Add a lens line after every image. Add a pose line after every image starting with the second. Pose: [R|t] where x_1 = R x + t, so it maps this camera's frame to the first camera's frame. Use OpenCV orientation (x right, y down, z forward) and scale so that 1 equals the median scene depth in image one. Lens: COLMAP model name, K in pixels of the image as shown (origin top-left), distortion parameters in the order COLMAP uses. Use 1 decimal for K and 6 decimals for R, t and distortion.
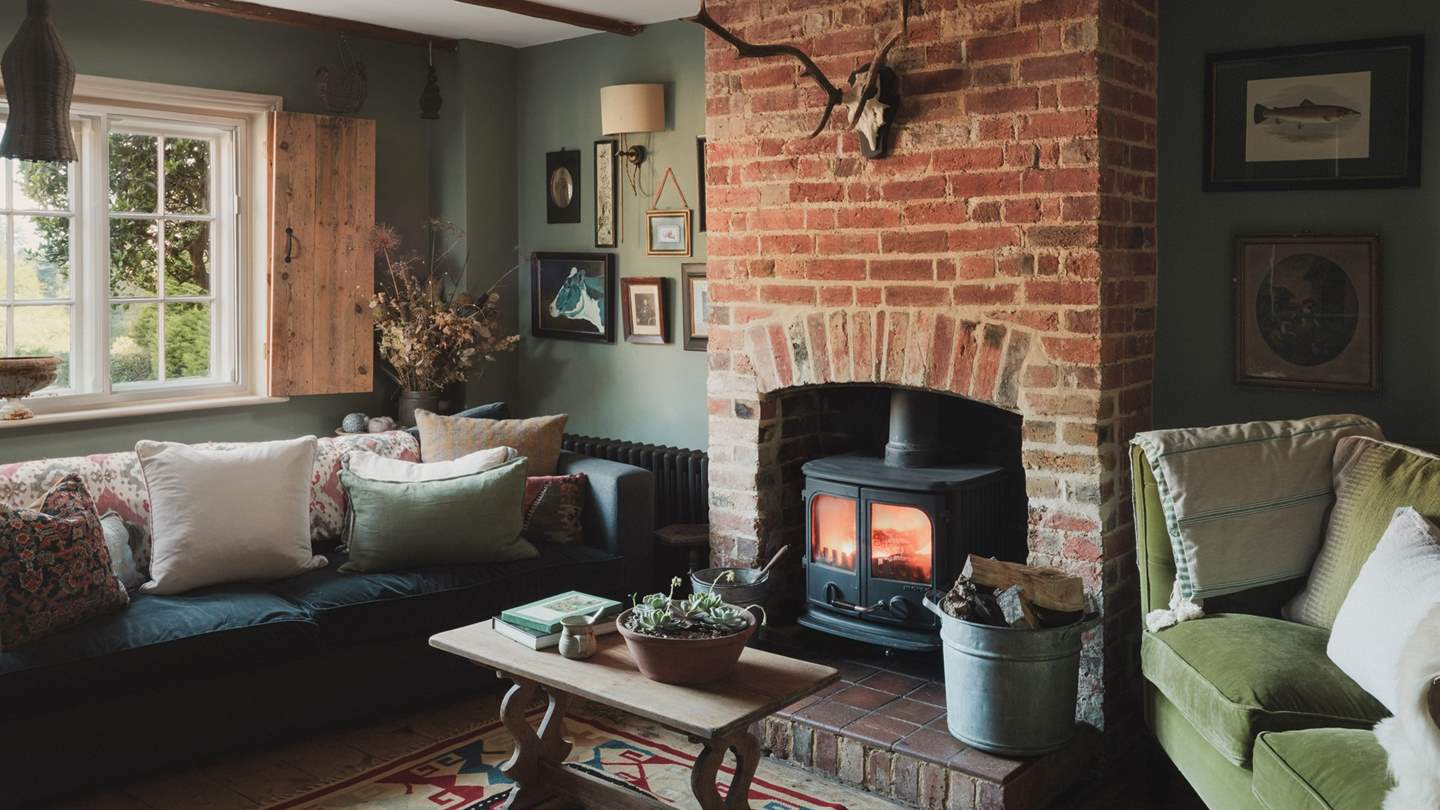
lens RADIAL K [[1200.7, 0, 719.2], [0, 1200.7, 410.9], [0, 0, 1]] dist [0.029934, -0.008251]
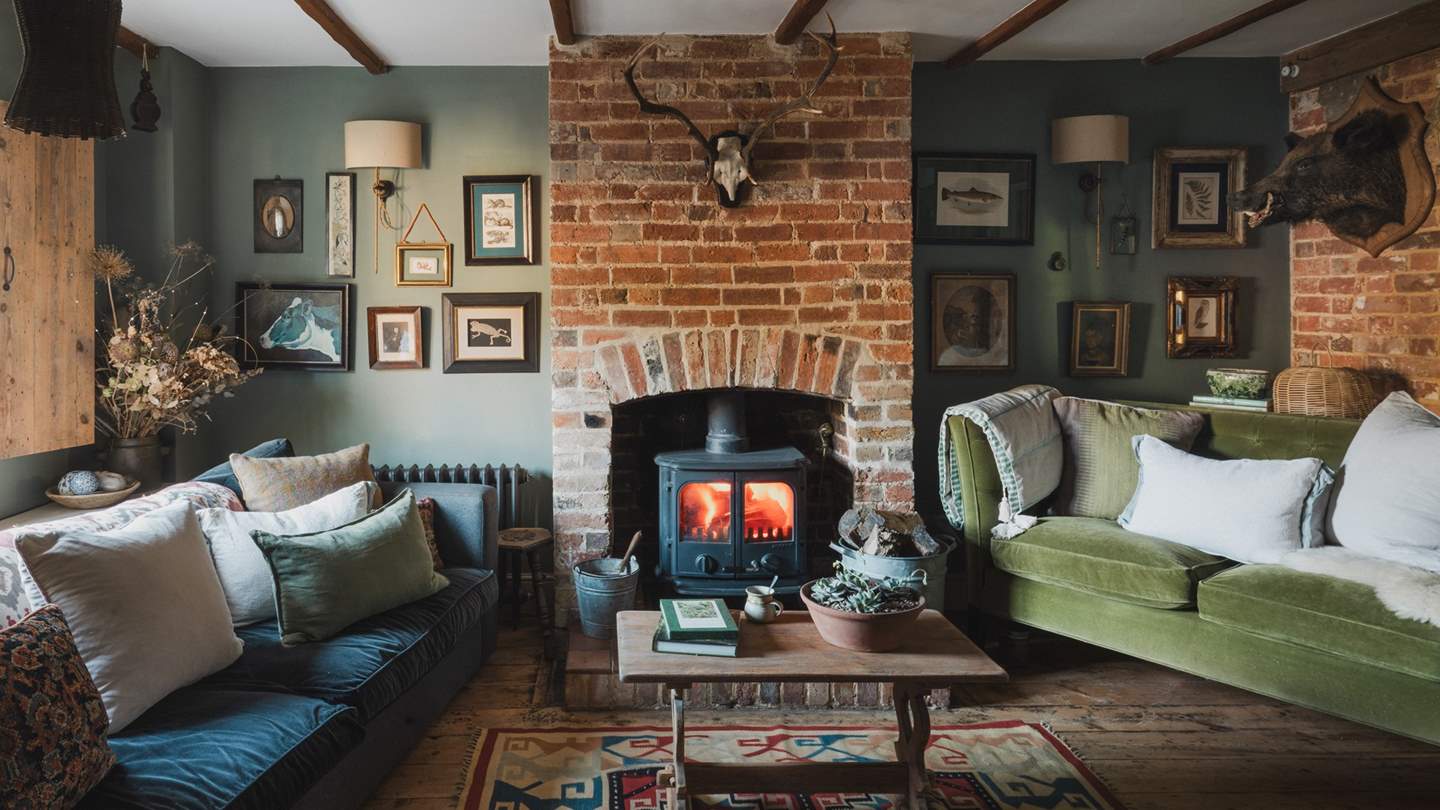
lens RADIAL K [[897.8, 0, 719.6], [0, 897.8, 393.8], [0, 0, 1]] dist [0.018189, 0.002178]
pose [[0.760964, -0.071102, 0.644886, -0.462876], [0.082859, 0.996488, 0.012094, -0.028005], [-0.643482, 0.044231, 0.764183, 0.287828]]
